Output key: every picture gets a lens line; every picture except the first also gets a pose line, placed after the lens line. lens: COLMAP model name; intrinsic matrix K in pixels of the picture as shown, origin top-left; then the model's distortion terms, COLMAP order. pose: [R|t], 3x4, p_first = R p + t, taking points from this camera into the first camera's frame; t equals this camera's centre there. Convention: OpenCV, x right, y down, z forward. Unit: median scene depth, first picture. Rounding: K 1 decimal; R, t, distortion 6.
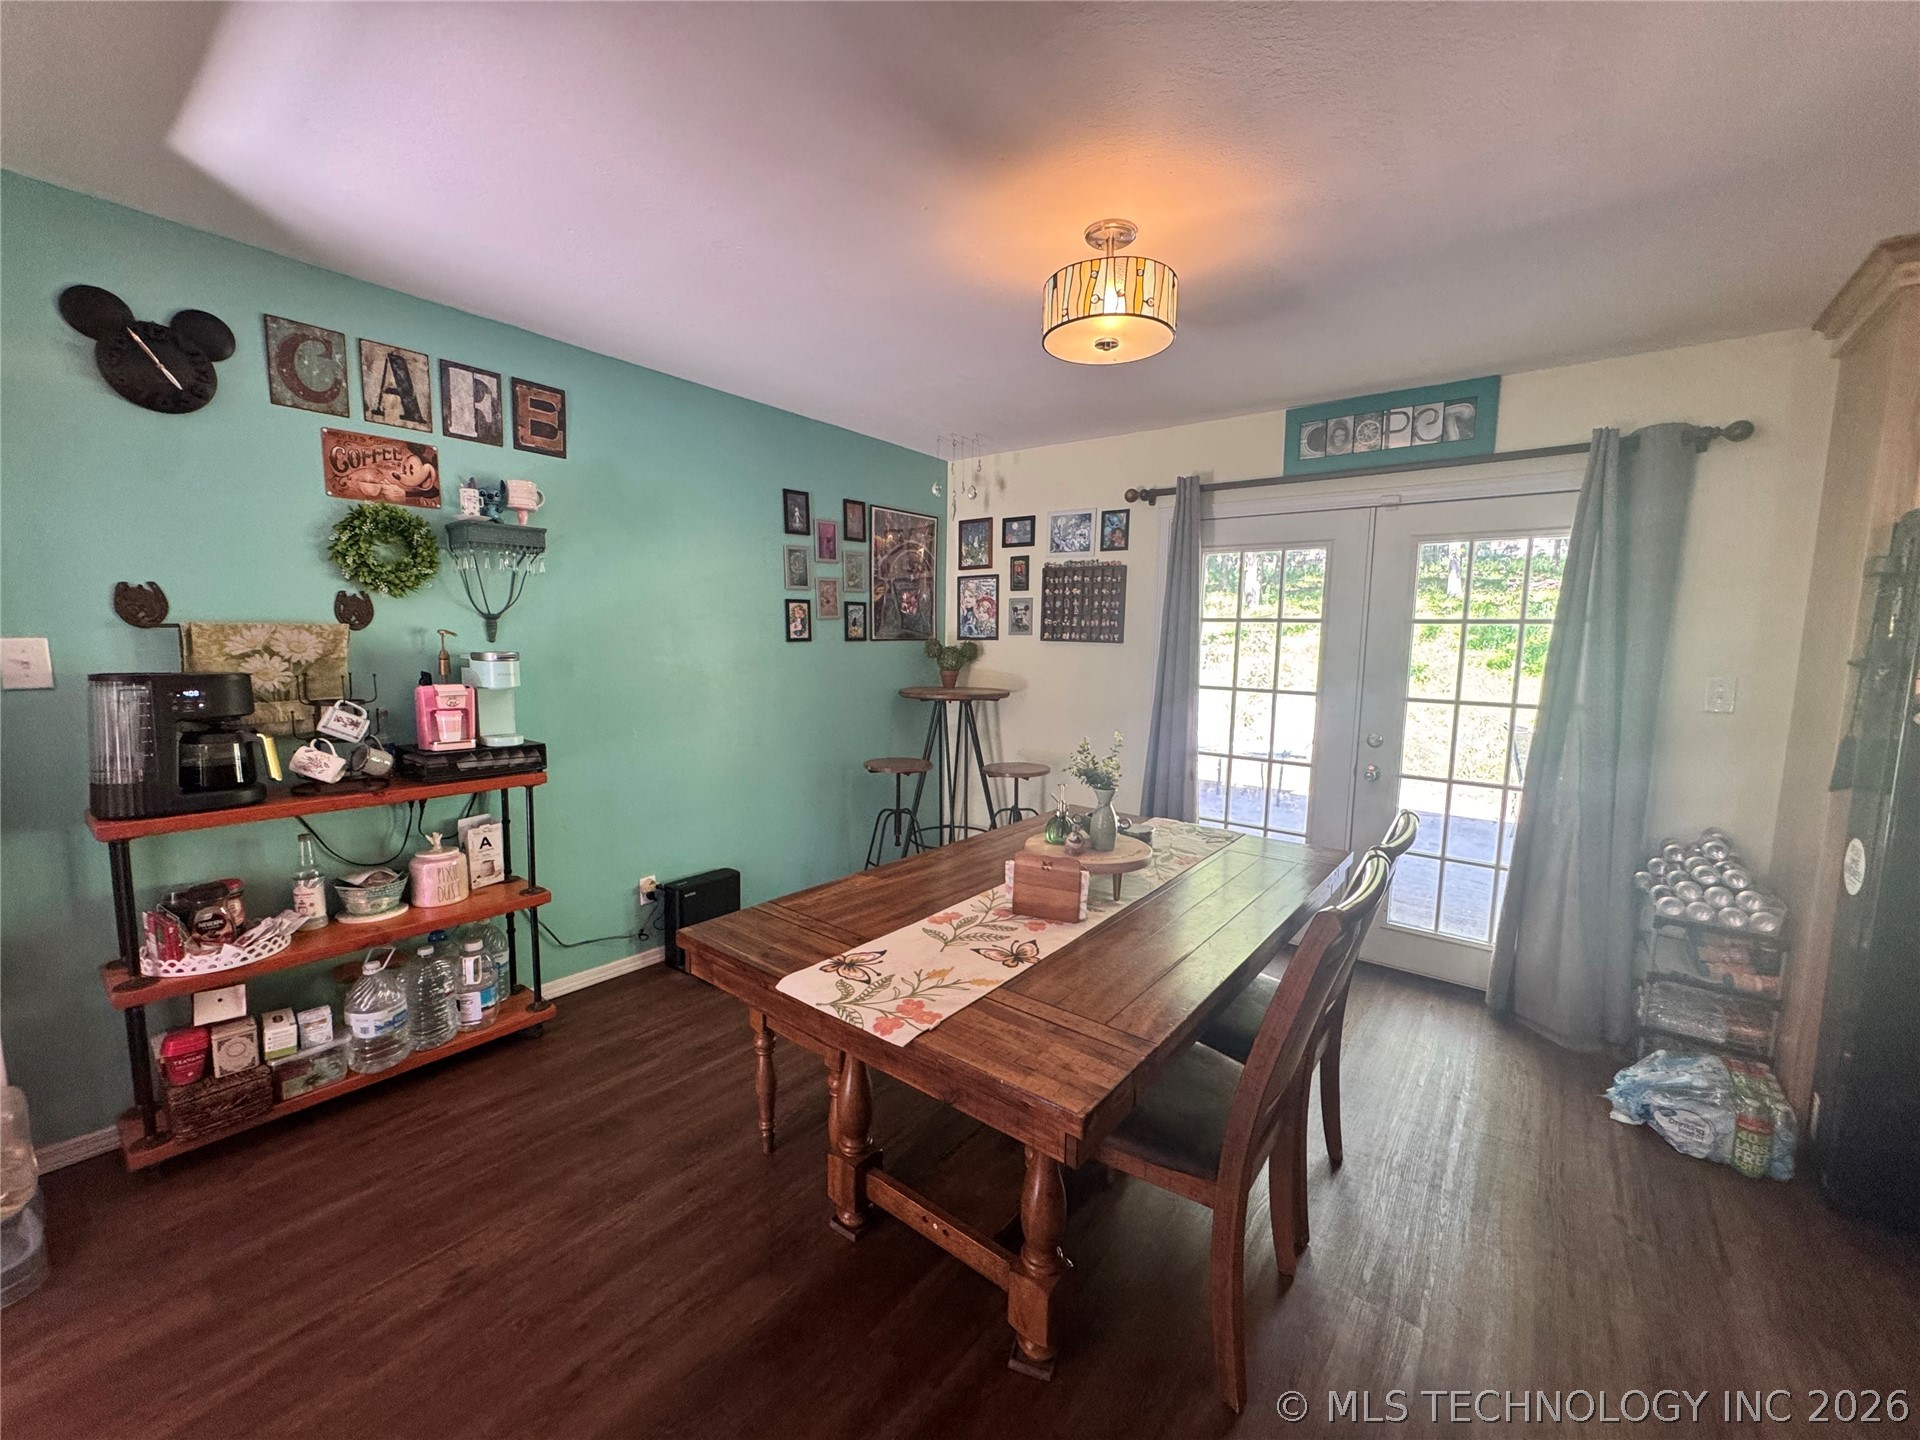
lens RADIAL K [[763.2, 0, 960.0], [0, 763.2, 720.0], [0, 0, 1]] dist [0.002702, -0.000016]
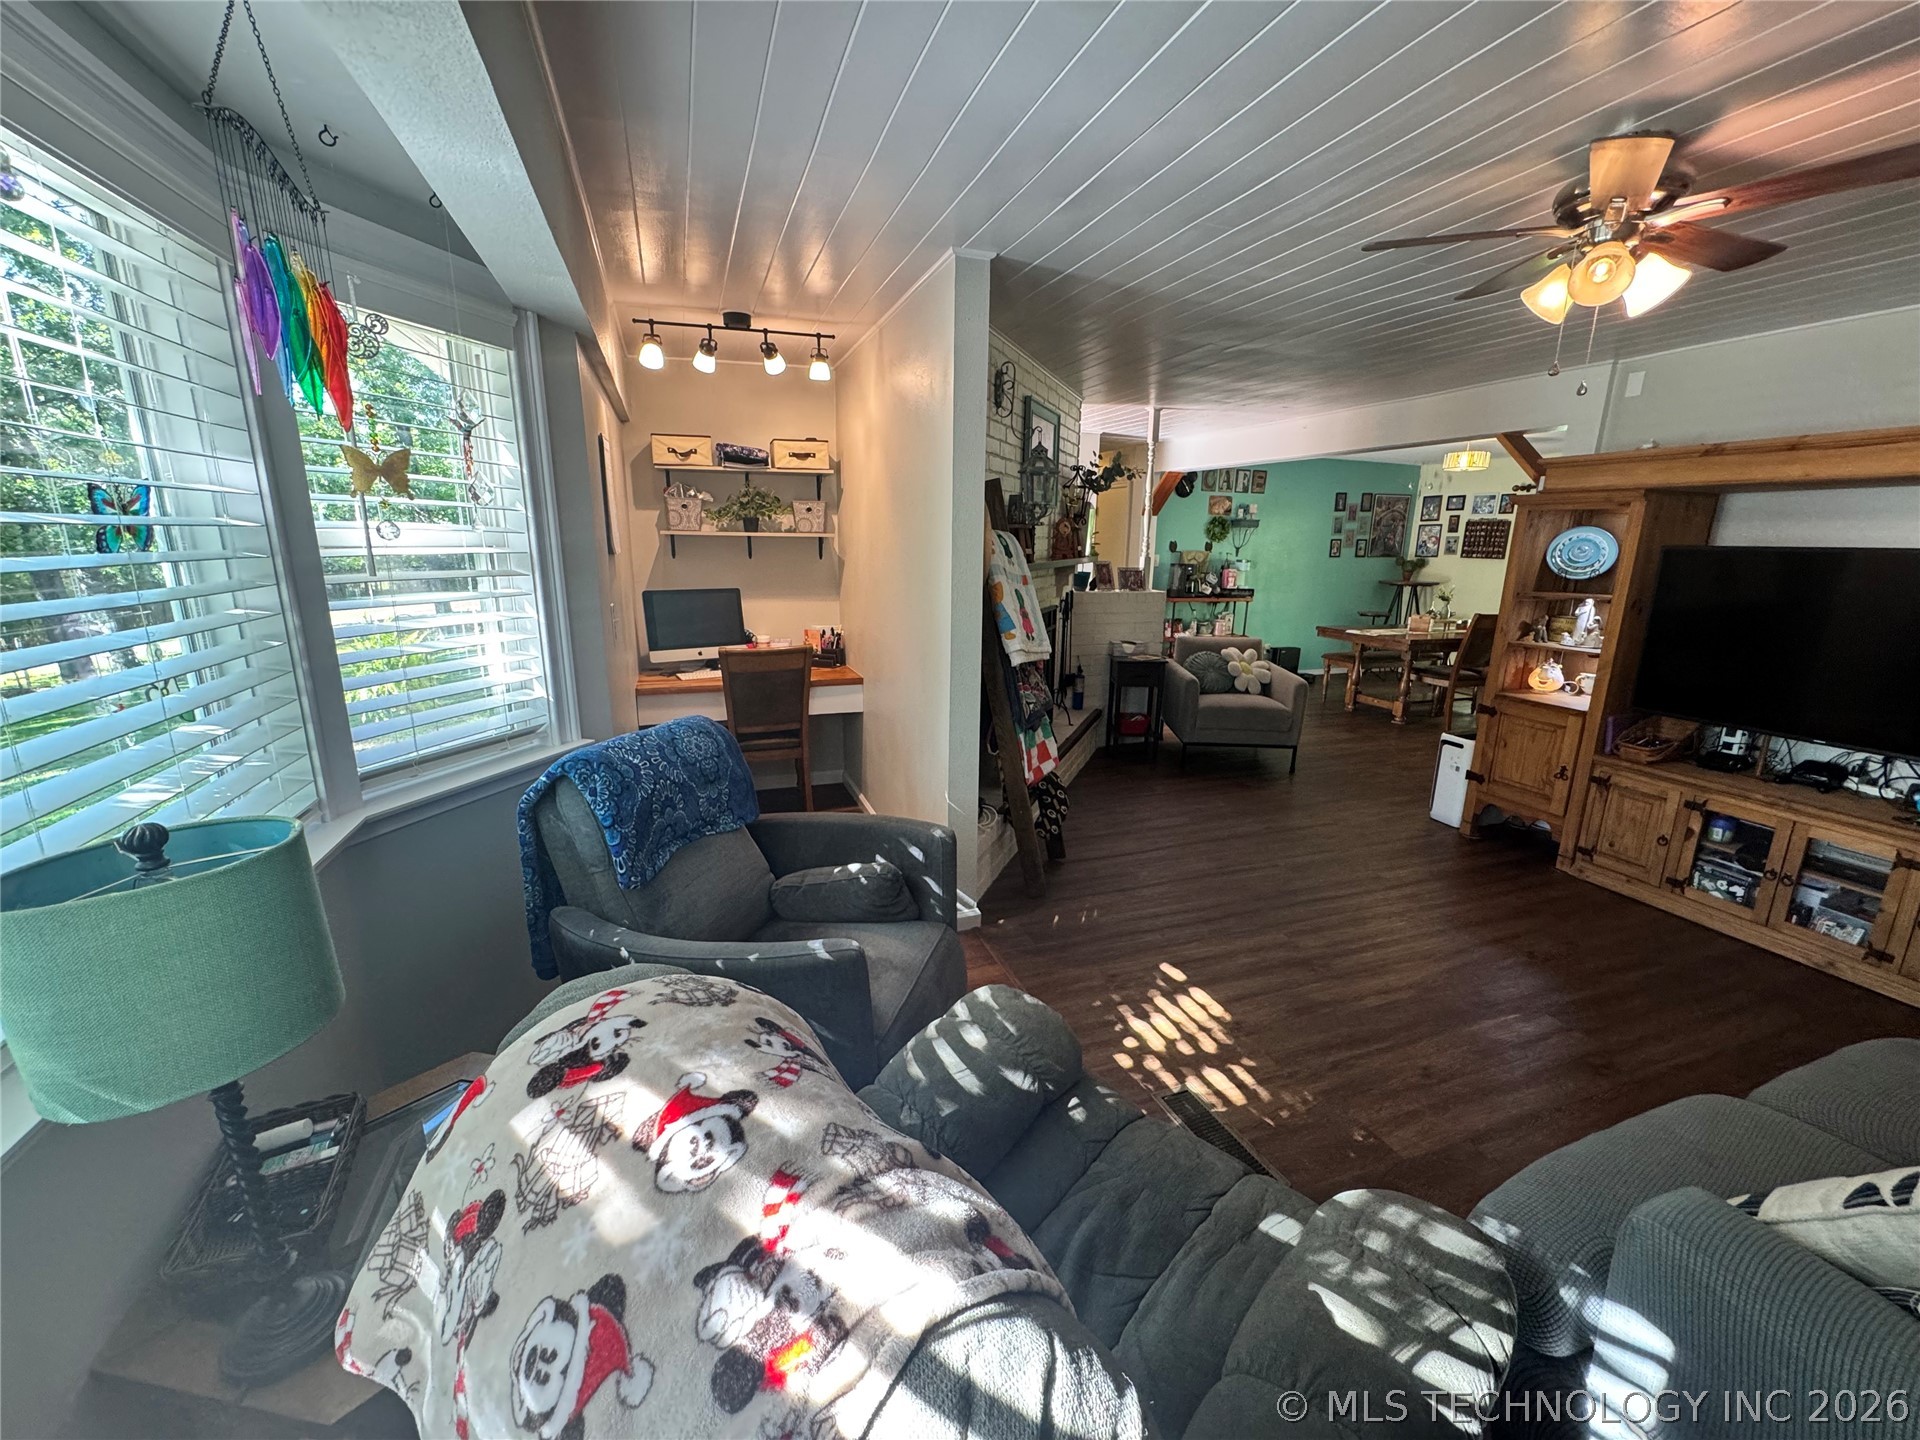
lens RADIAL K [[771.5, 0, 960.0], [0, 771.5, 720.0], [0, 0, 1]] dist [-0.001378, -0.000218]
pose [[0.845159, 0.117224, -0.521502, 0.115626], [-0.062079, 0.990580, 0.122057, 0.181356], [0.530897, -0.070783, 0.844475, -1.707635]]
